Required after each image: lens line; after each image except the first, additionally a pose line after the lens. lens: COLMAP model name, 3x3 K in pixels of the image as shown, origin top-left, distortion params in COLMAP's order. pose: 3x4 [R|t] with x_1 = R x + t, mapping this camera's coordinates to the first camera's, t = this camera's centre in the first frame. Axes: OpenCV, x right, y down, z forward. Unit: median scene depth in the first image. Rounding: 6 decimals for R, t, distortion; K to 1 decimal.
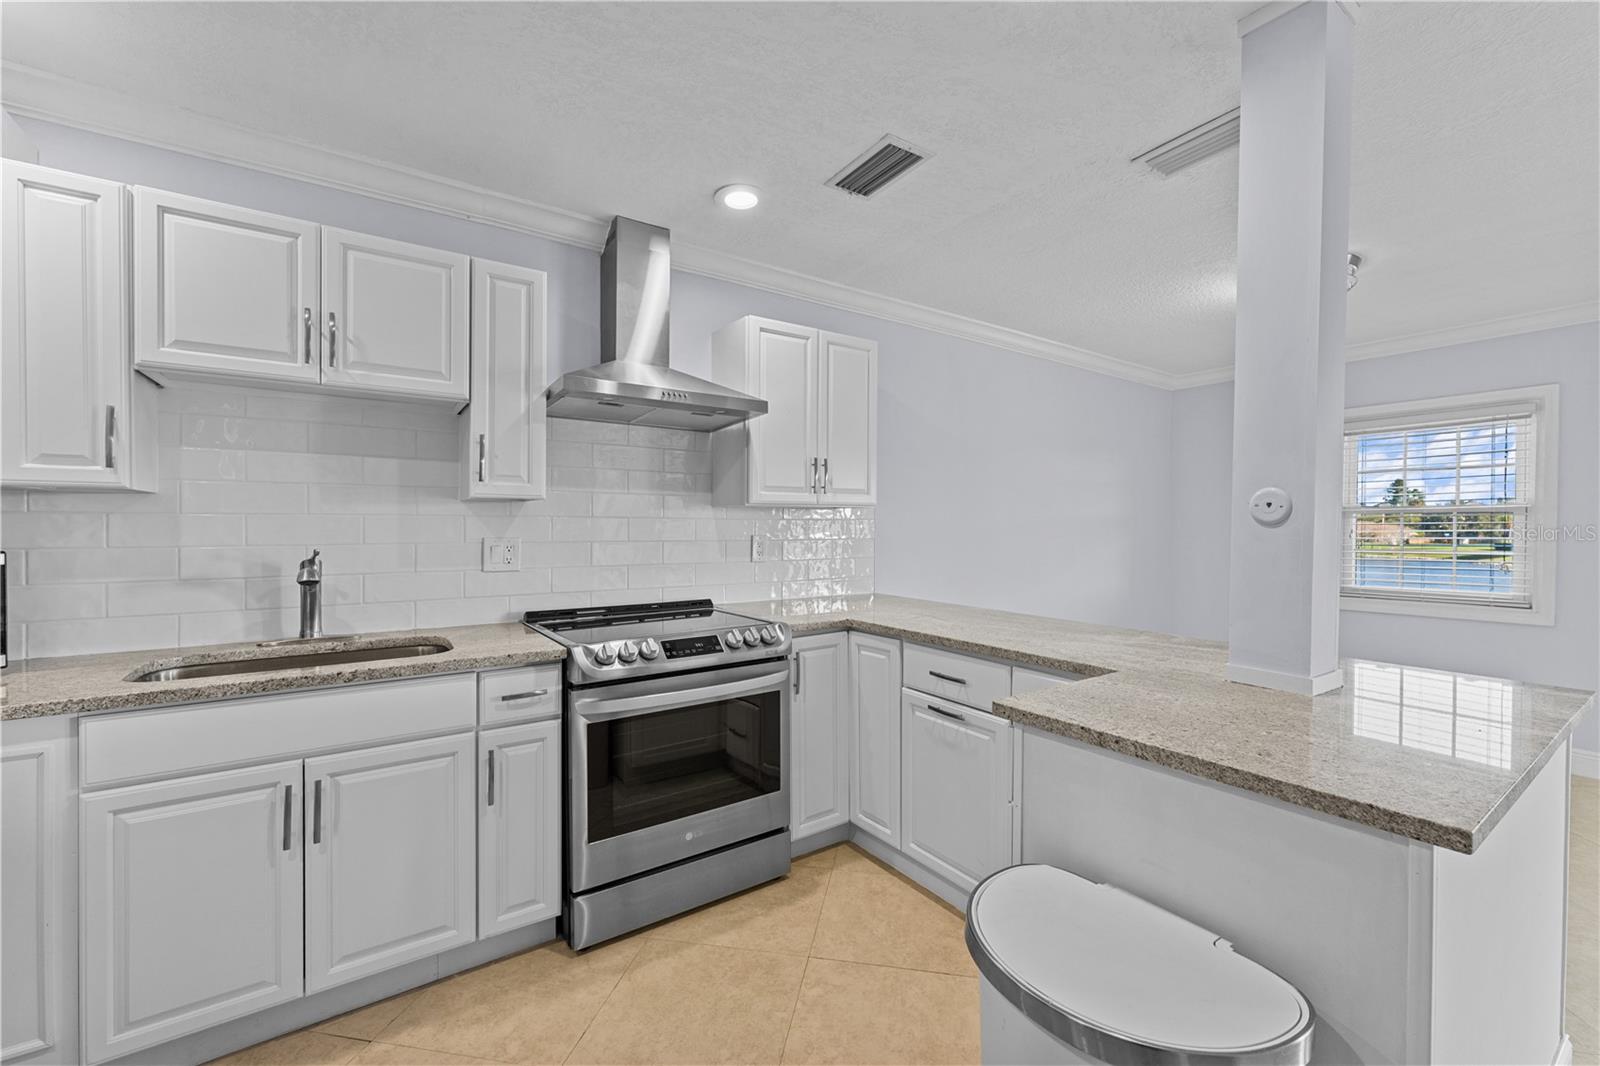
lens RADIAL K [[660.0, 0, 805.1], [0, 660.0, 531.4], [0, 0, 1]] dist [0.000400, -0.000252]
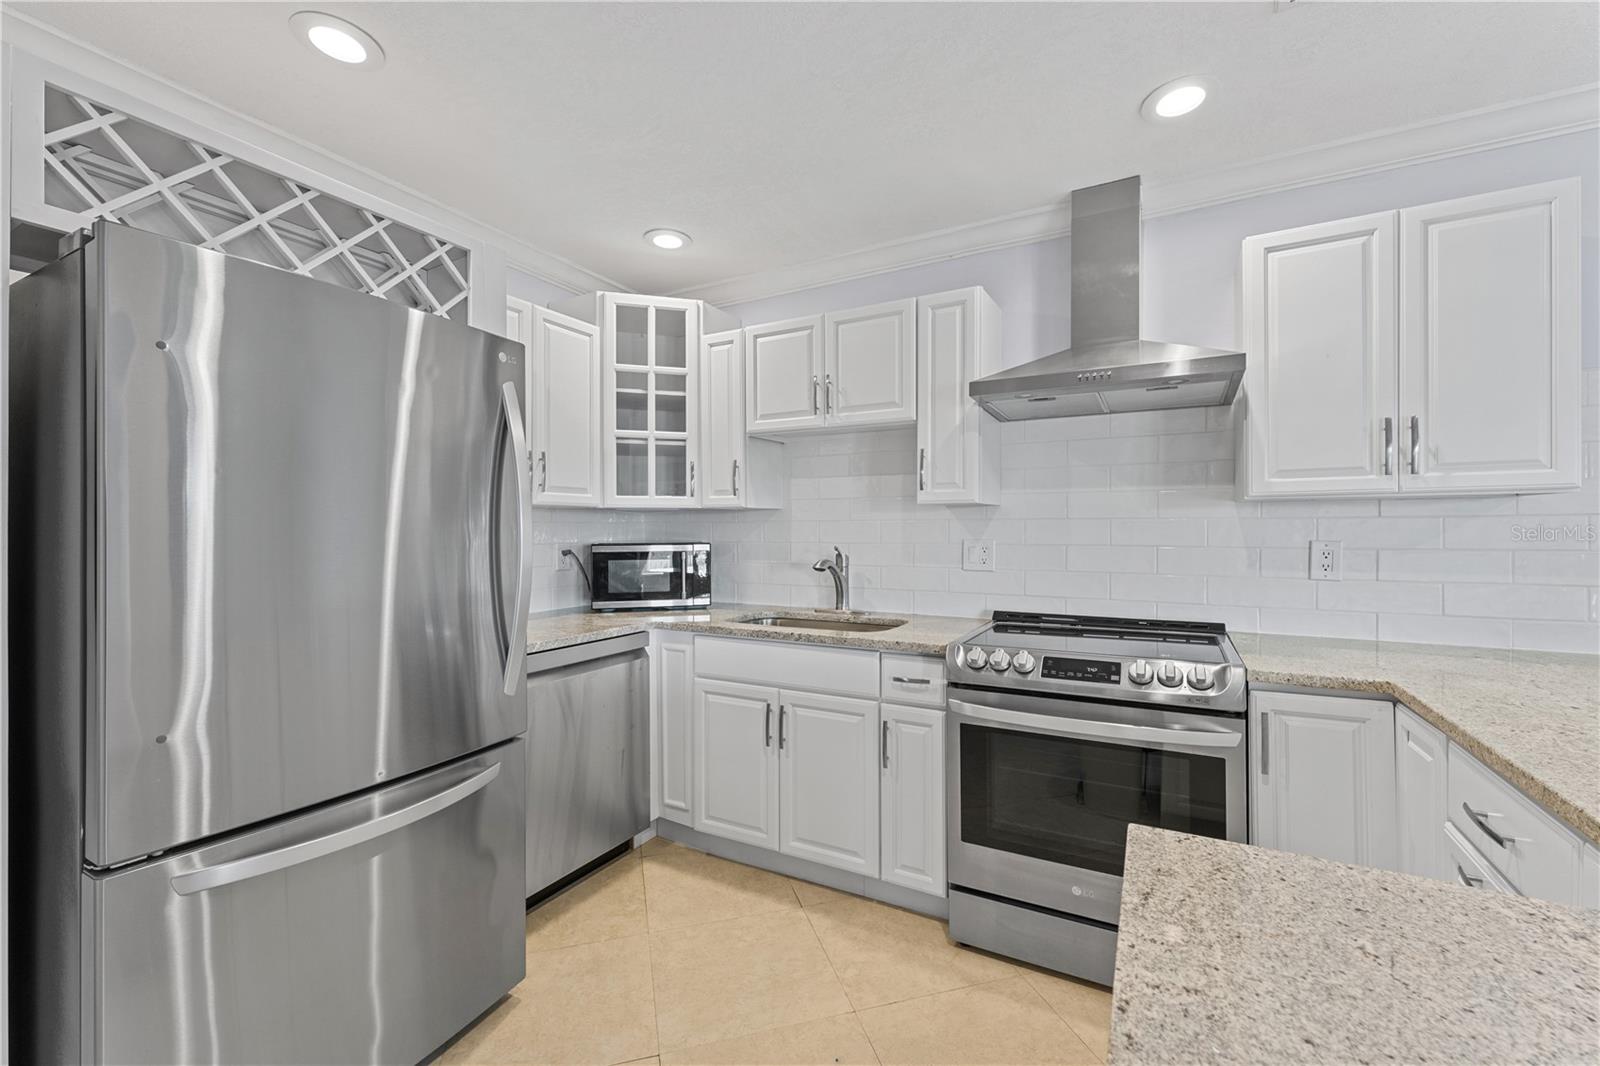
lens RADIAL K [[664.8, 0, 807.0], [0, 664.8, 528.3], [0, 0, 1]] dist [0.001681, -0.000232]
pose [[0.441987, -0.002498, -0.897018, 0.494576], [-0.002979, 0.999987, -0.004252, -0.004220], [0.897016, 0.004551, 0.441974, 0.336513]]
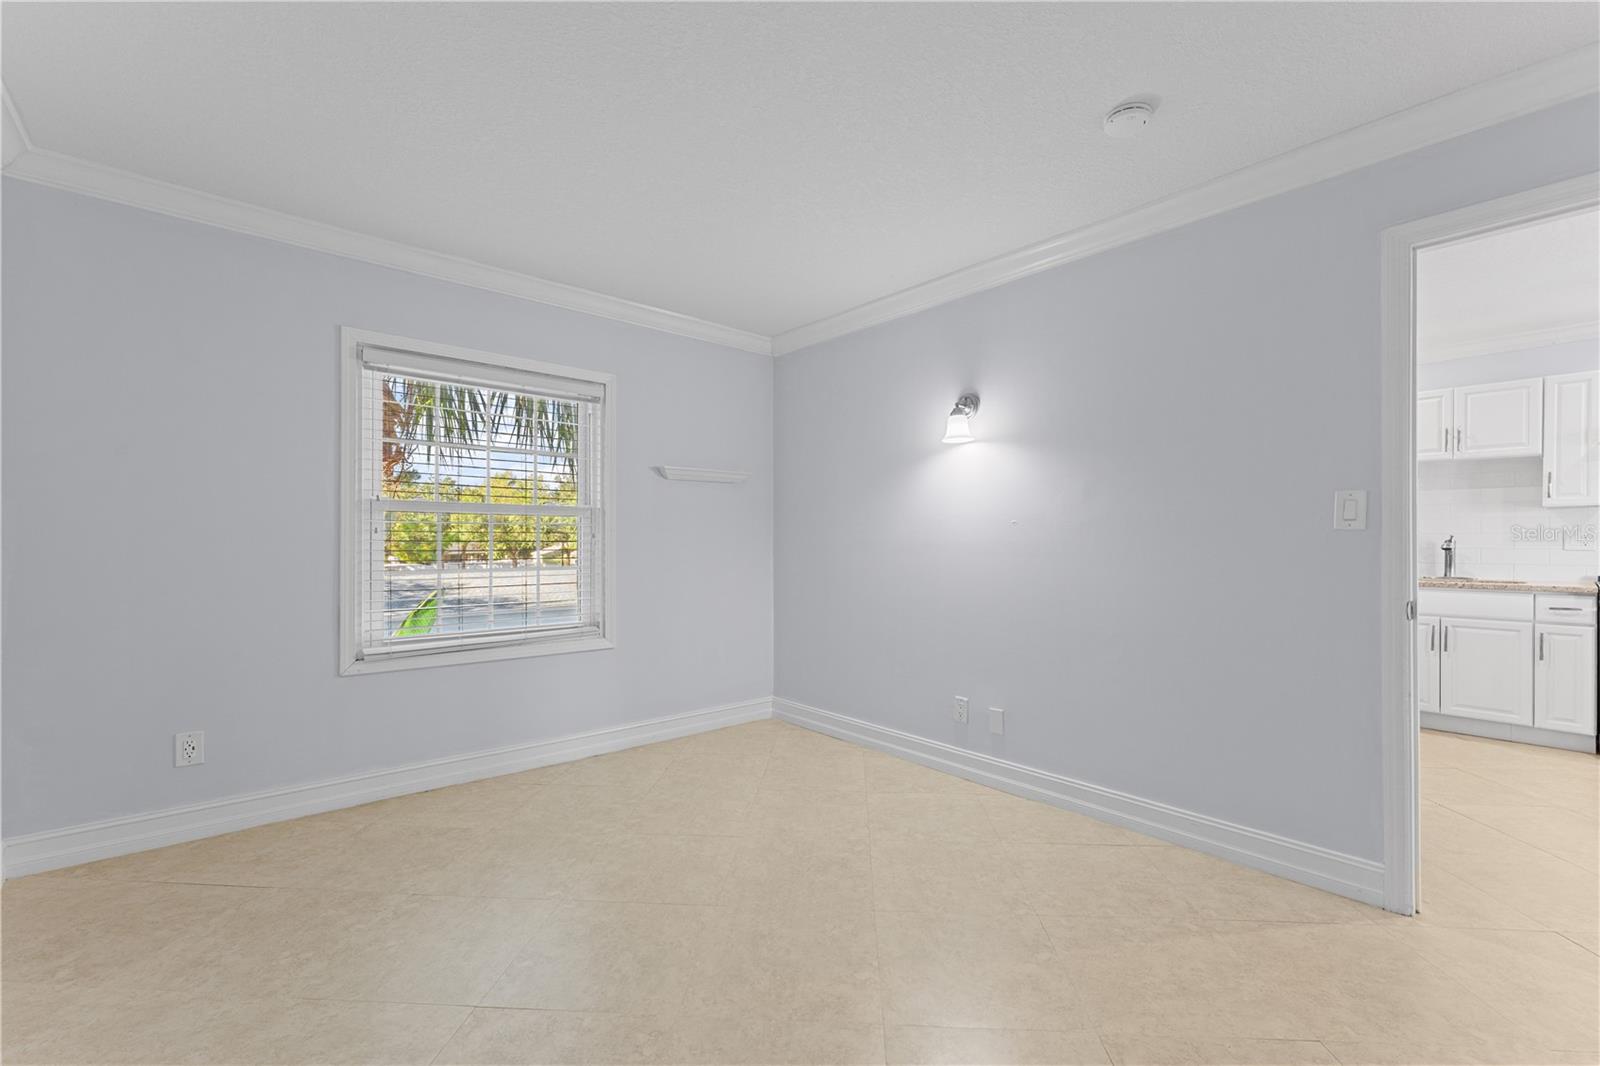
lens RADIAL K [[675.2, 0, 804.9], [0, 675.2, 540.1], [0, 0, 1]] dist [-0.001100, -0.000173]
pose [[0.113856, 0.002155, -0.993495, 1.238091], [-0.005823, 0.999982, 0.001502, 0.056222], [0.993480, 0.005614, 0.113866, -1.385504]]
